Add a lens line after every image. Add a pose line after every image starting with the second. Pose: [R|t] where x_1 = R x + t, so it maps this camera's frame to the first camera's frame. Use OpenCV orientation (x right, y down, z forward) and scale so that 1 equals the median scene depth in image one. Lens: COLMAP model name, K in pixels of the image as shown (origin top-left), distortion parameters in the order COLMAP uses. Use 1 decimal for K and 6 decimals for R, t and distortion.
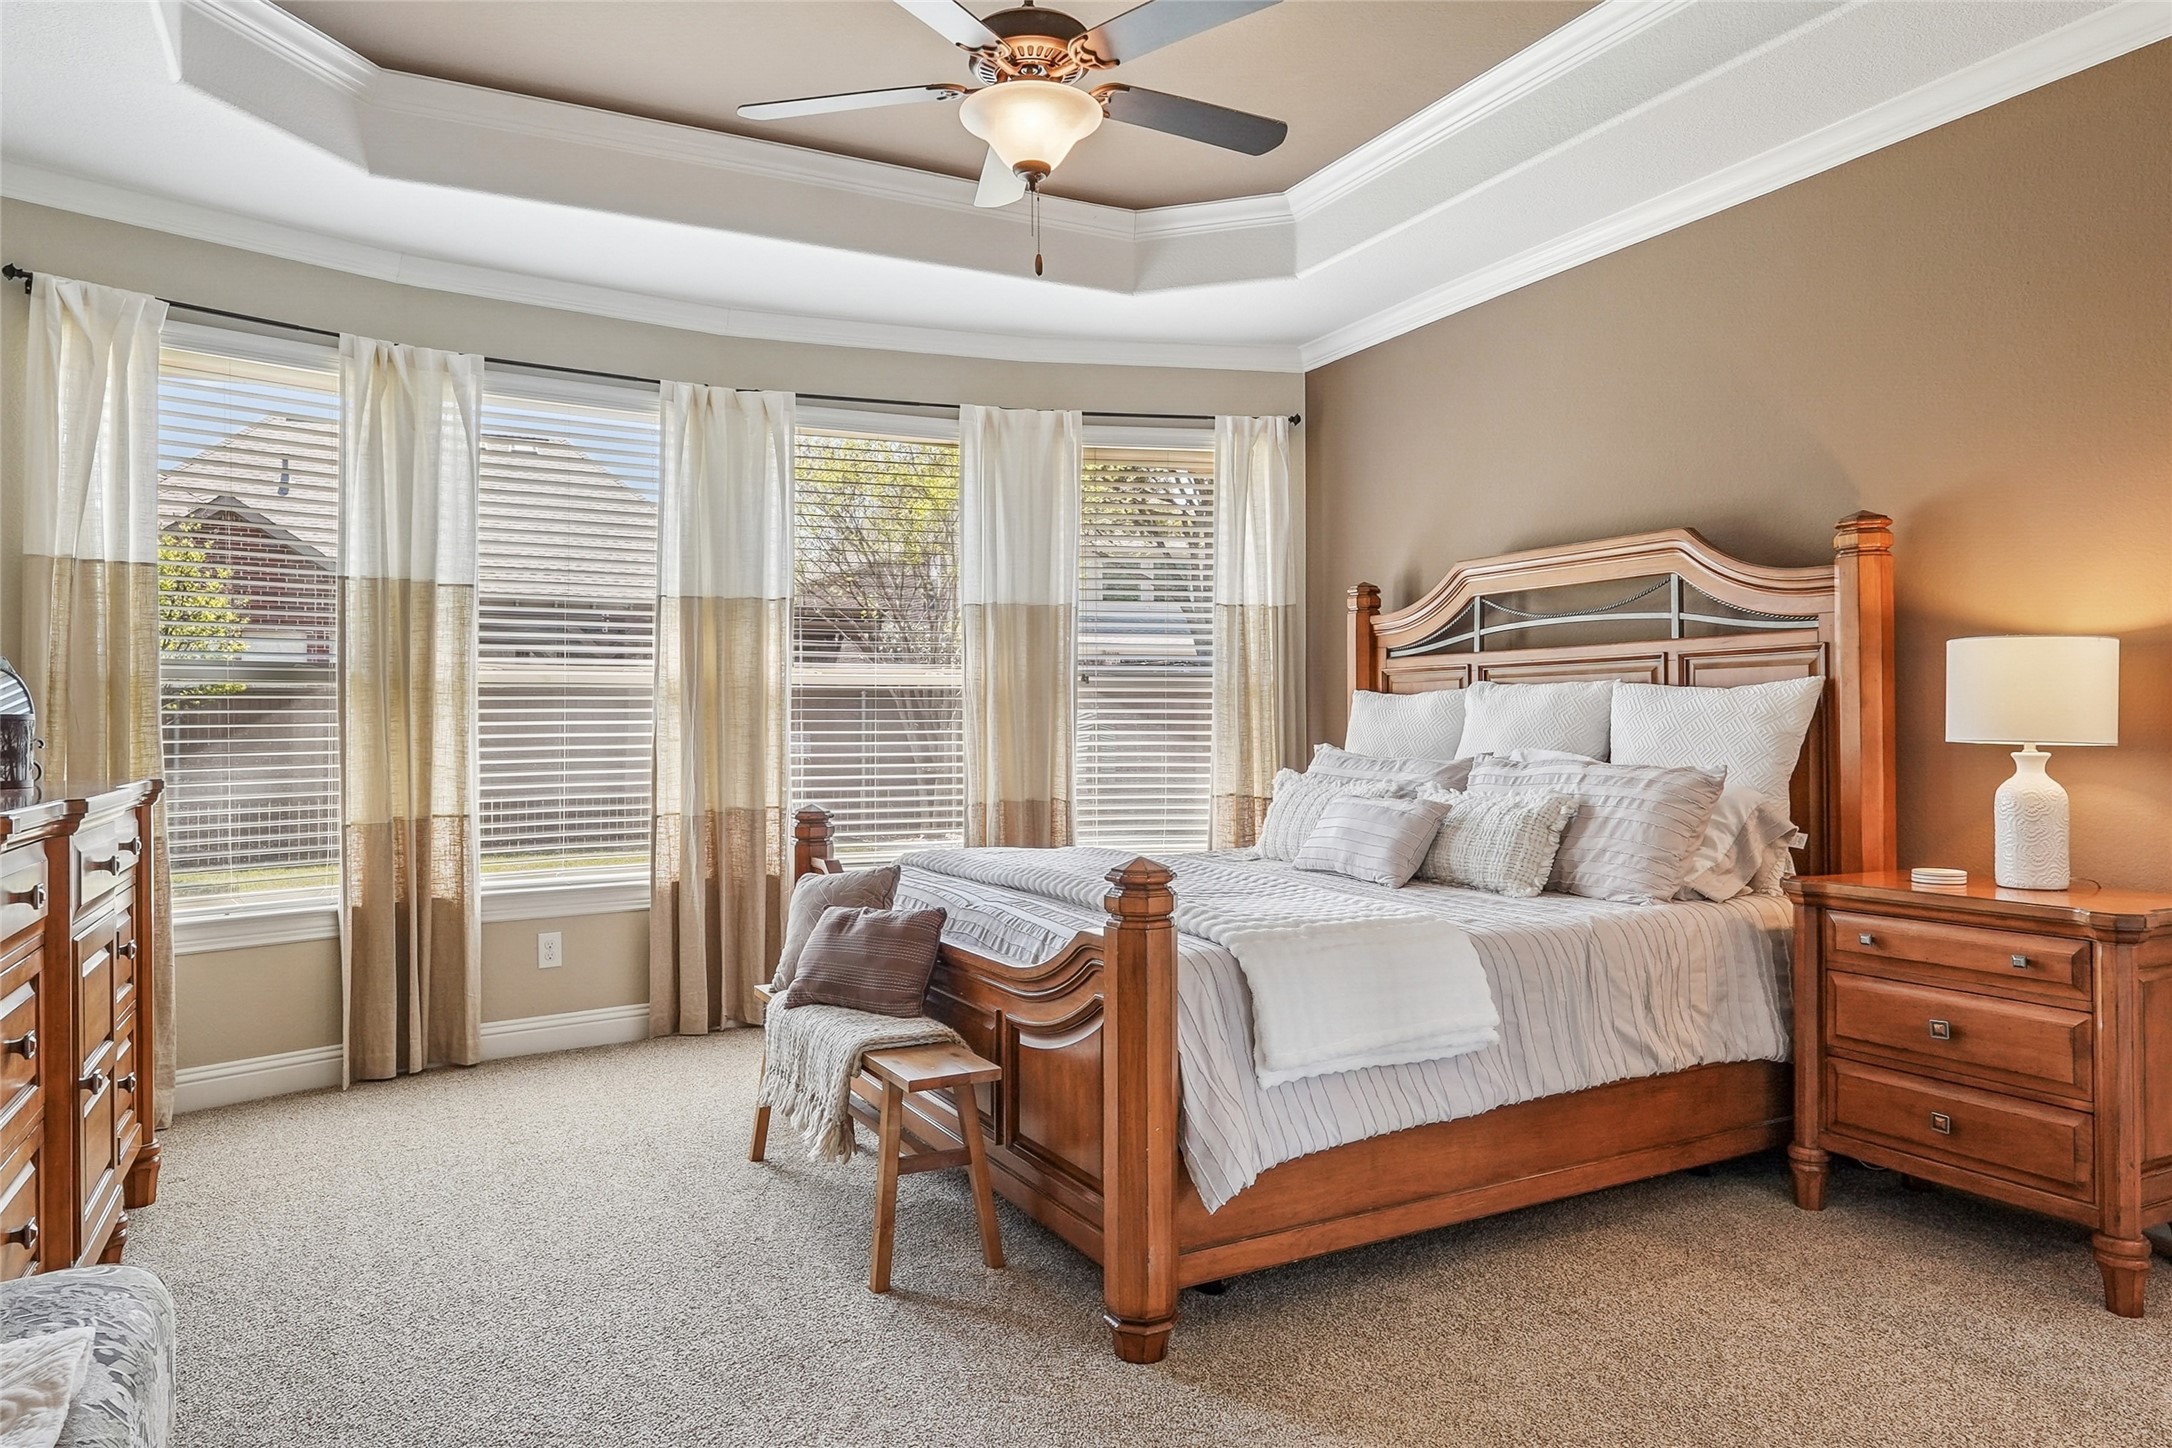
lens RADIAL K [[1392.9, 0, 1087.3], [0, 1392.9, 712.3], [0, 0, 1]] dist [-0.003106, -0.001334]
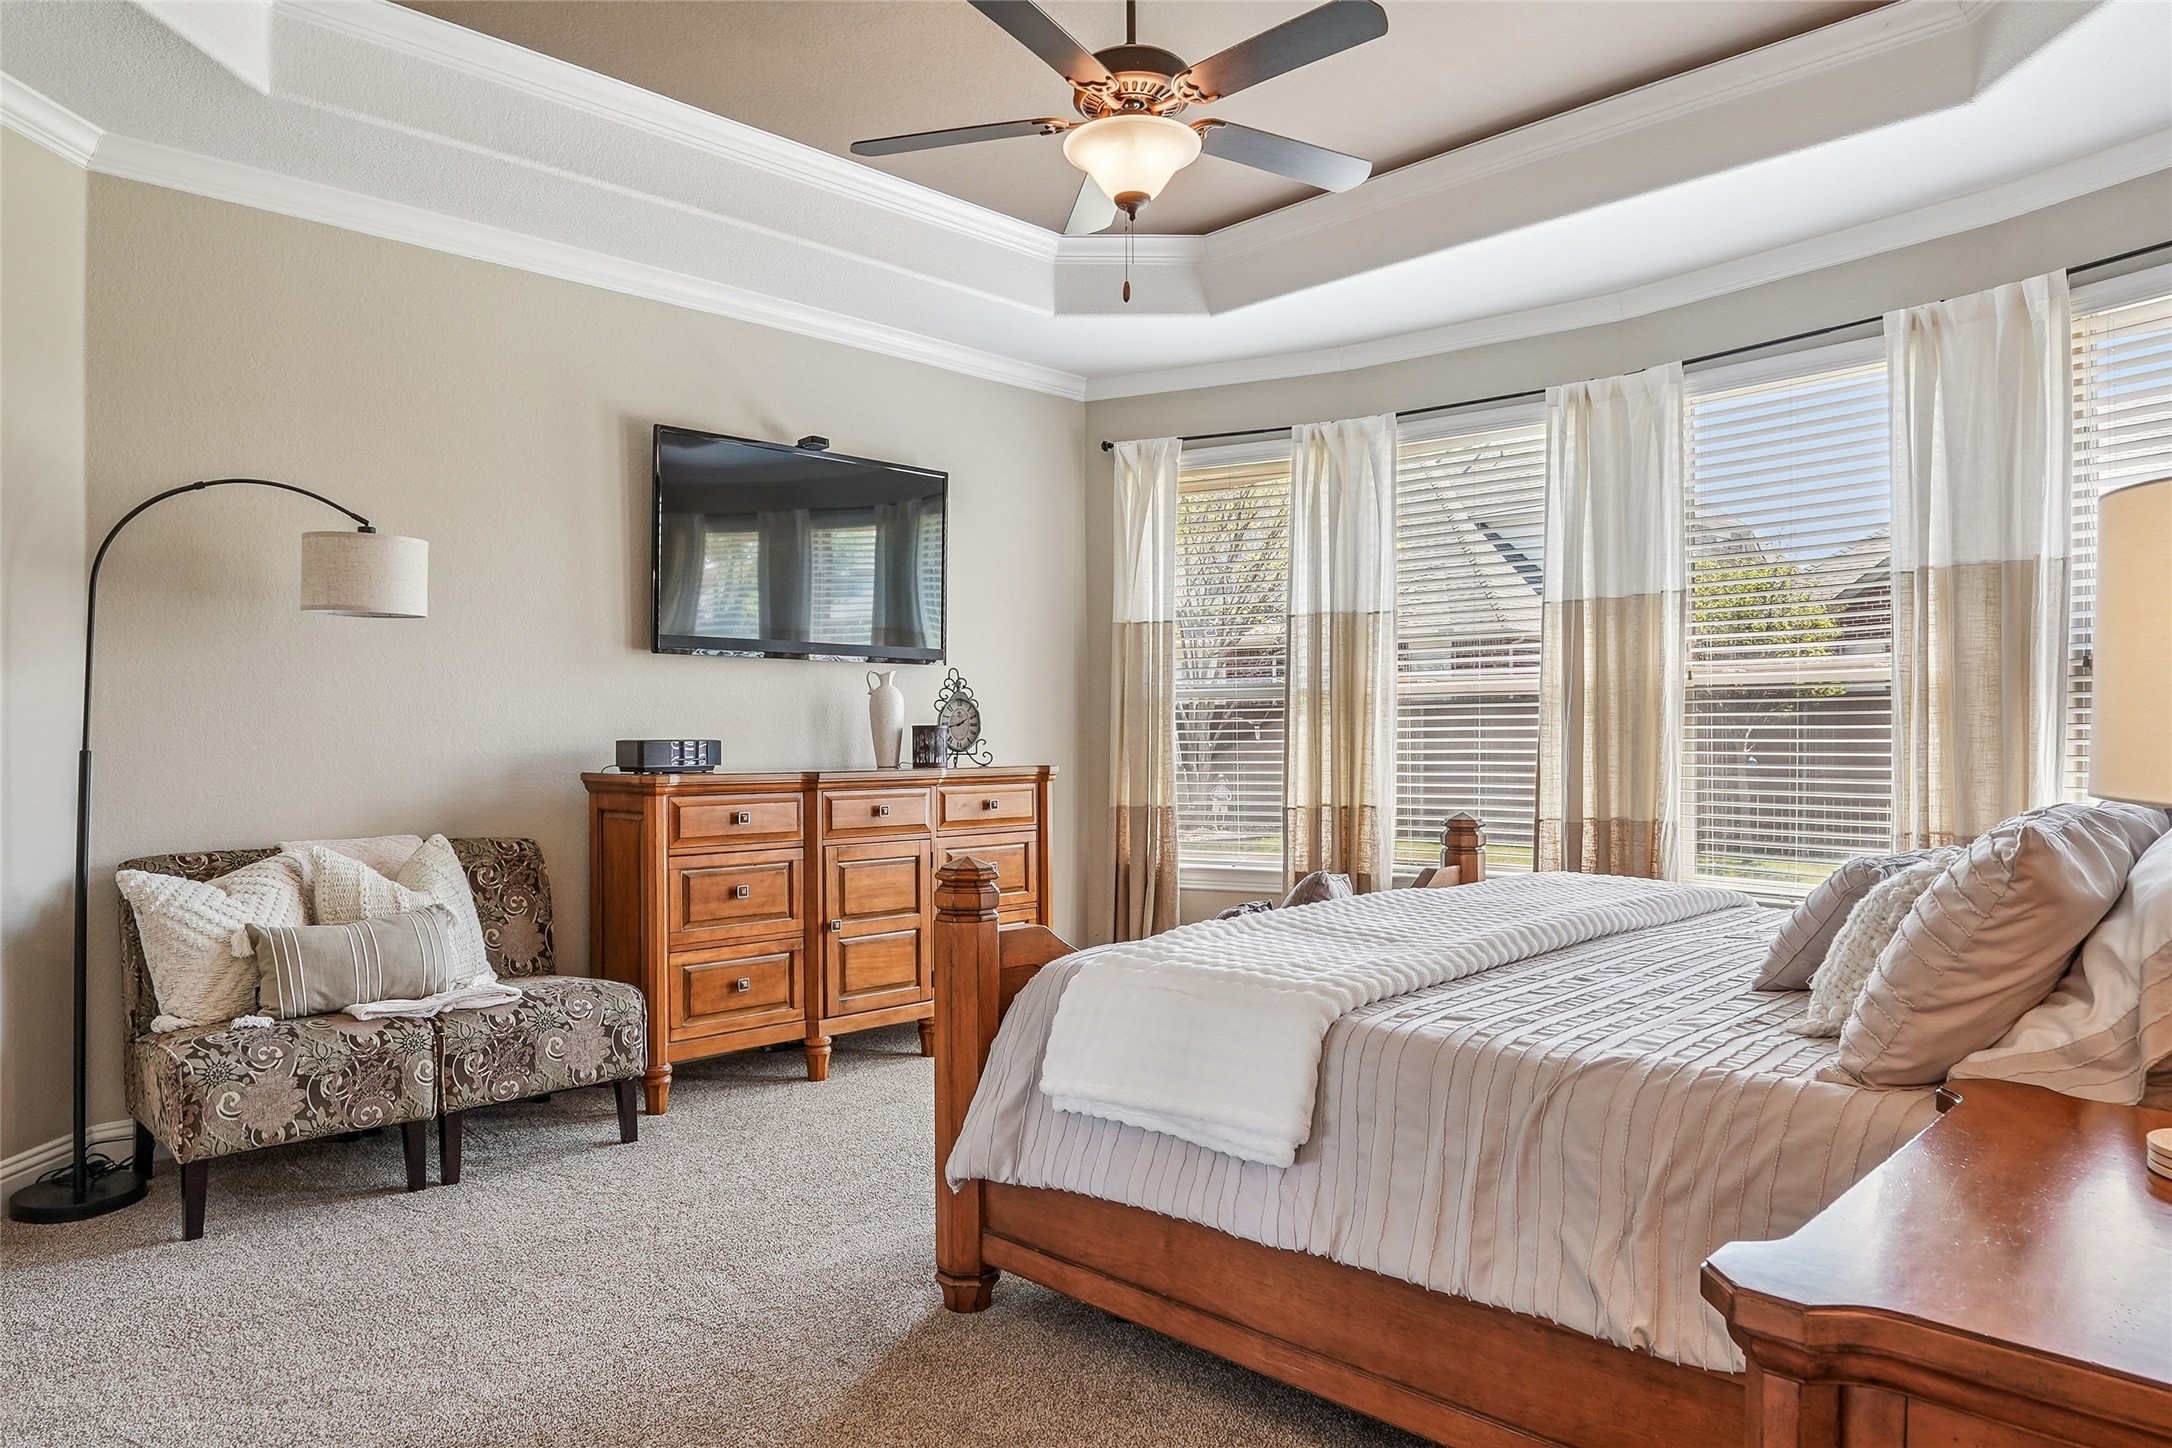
lens RADIAL K [[1363.9, 0, 1086.0], [0, 1363.9, 724.0], [0, 0, 1]] dist [0.000590, -0.000273]
pose [[0.304349, -0.002890, -0.952556, 0.592907], [0.010241, 0.999948, 0.000239, 0.000839], [0.952506, -0.009828, 0.304363, 0.418153]]
